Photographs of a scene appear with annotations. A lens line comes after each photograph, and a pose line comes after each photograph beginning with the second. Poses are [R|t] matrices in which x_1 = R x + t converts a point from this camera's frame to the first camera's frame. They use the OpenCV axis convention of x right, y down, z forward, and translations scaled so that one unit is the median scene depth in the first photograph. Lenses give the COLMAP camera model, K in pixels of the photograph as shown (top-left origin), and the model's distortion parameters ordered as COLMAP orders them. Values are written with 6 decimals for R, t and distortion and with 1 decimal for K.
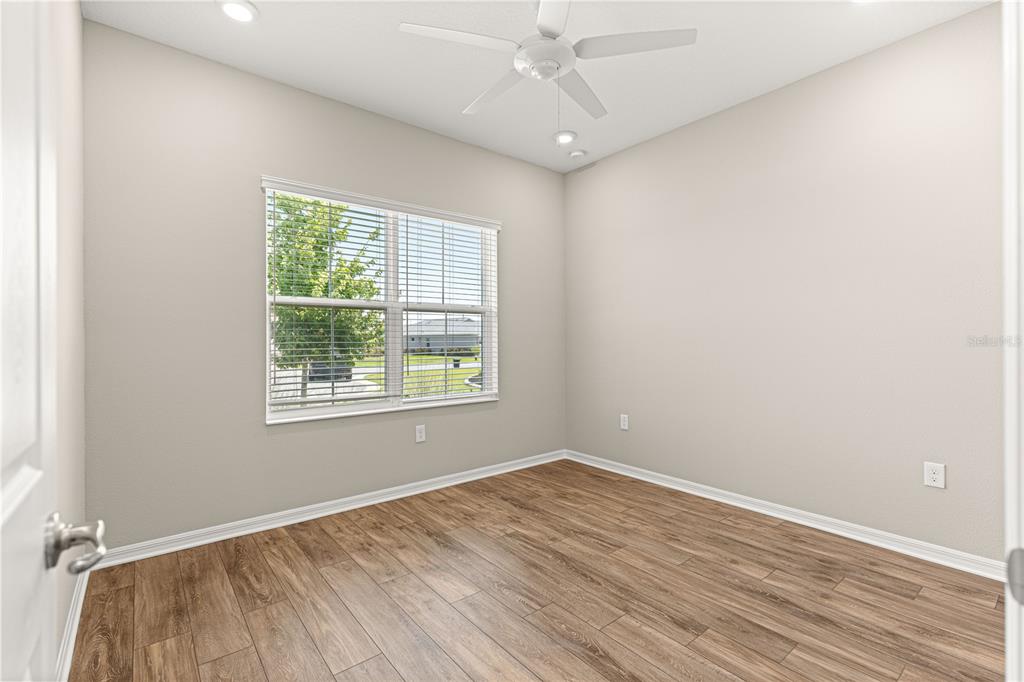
lens RADIAL K [[469.7, 0, 513.8], [0, 469.7, 338.8], [0, 0, 1]] dist [0.004288, -0.000270]
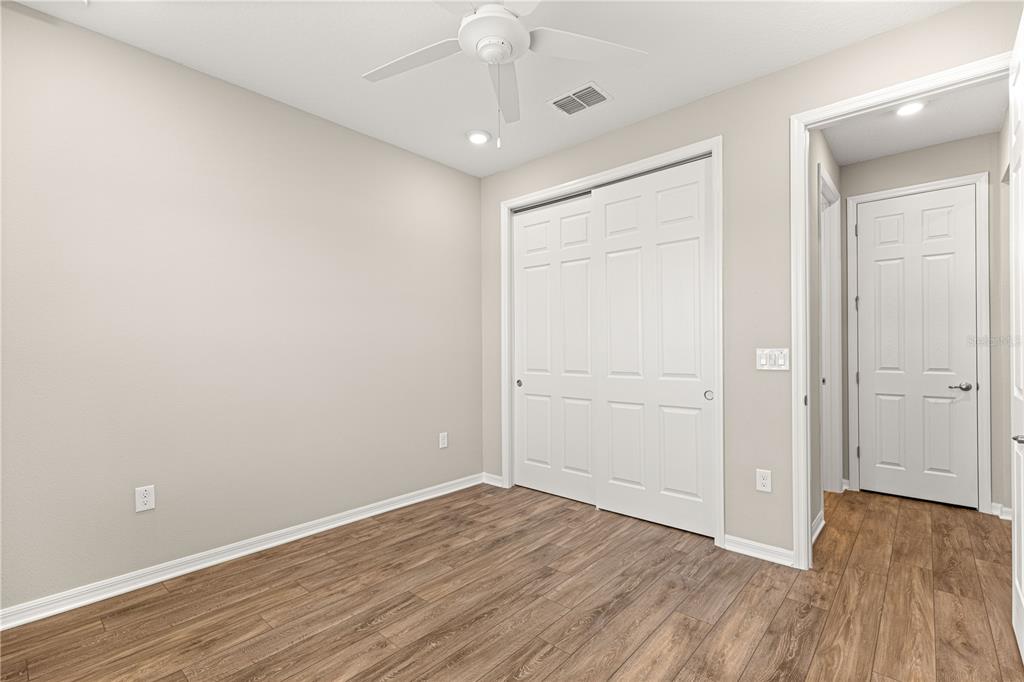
lens RADIAL K [[469.7, 0, 513.4], [0, 469.7, 345.0], [0, 0, 1]] dist [0.004288, -0.000270]
pose [[-0.172033, 0.010715, 0.985033, -0.690667], [0.007712, 0.999925, -0.009530, -0.017669], [-0.985061, 0.005957, -0.172103, 0.976348]]
